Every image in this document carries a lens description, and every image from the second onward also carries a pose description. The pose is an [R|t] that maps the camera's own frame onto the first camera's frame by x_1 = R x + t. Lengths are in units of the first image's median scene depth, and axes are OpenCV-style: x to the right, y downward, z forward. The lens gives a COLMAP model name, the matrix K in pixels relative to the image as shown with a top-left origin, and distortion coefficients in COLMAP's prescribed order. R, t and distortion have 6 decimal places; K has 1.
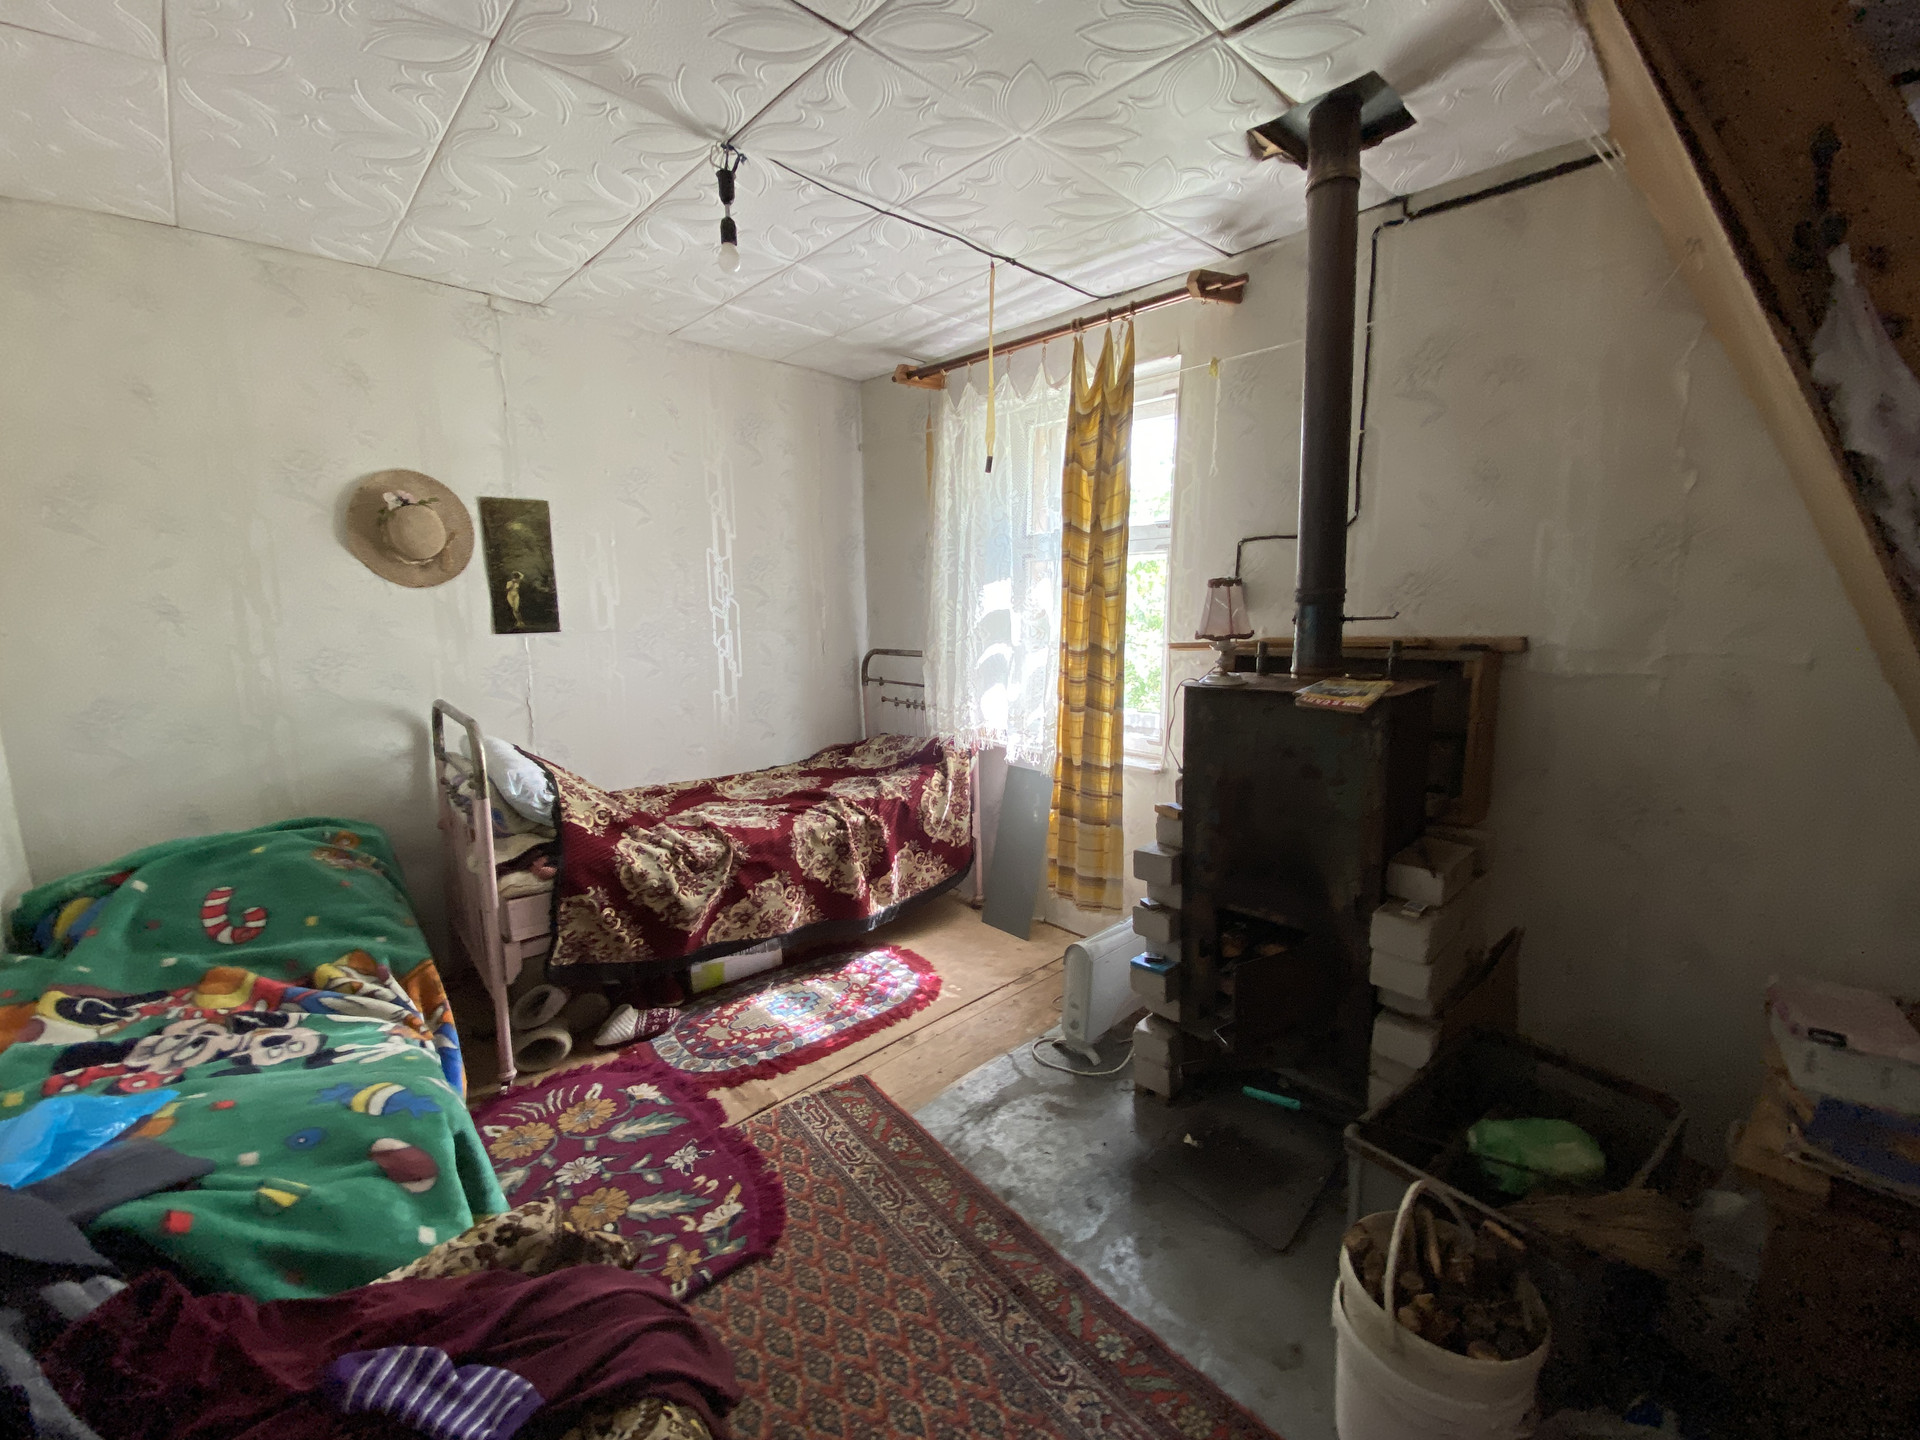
lens RADIAL K [[783.7, 0, 947.5], [0, 783.7, 712.9], [0, 0, 1]] dist [-0.001964, -0.001322]
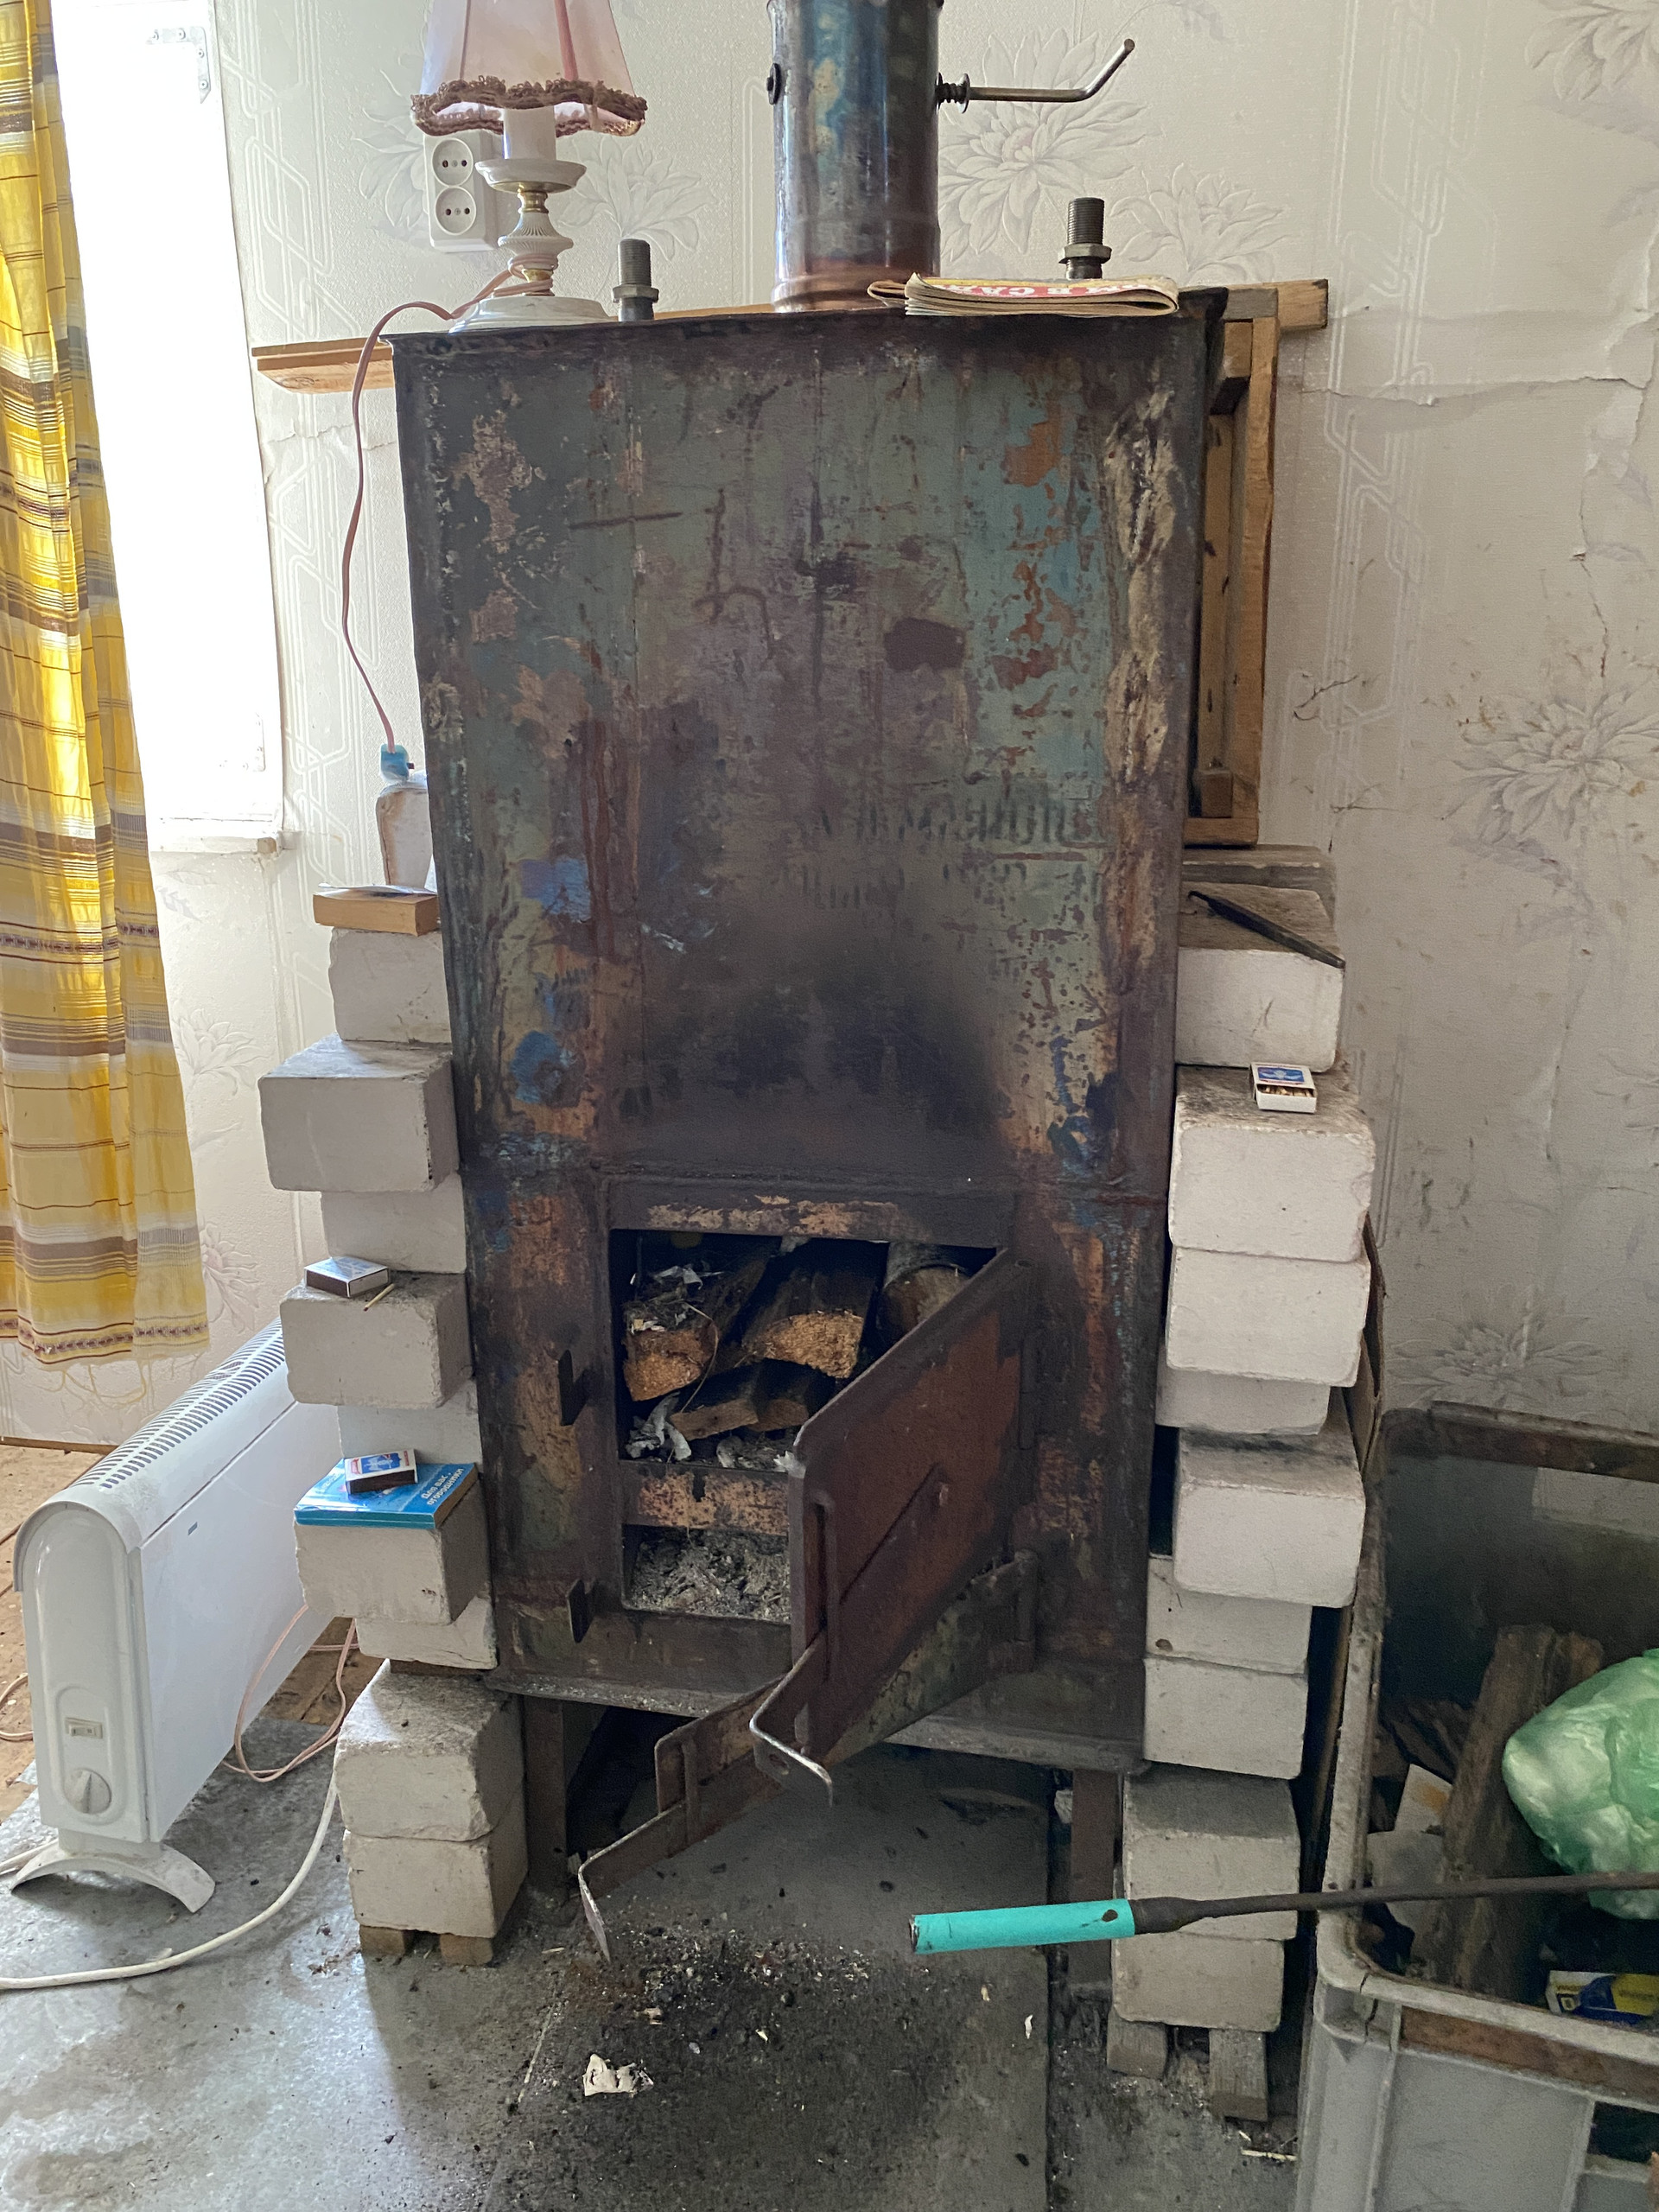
lens RADIAL K [[1702.1, 0, 817.8], [0, 1702.1, 1087.9], [0, 0, 1]] dist [0.015526, 0.001705]
pose [[0.809265, -0.149050, 0.568221, 0.074992], [0.081363, 0.986393, 0.142863, 0.114703], [-0.581782, -0.069381, 0.810380, 0.456370]]
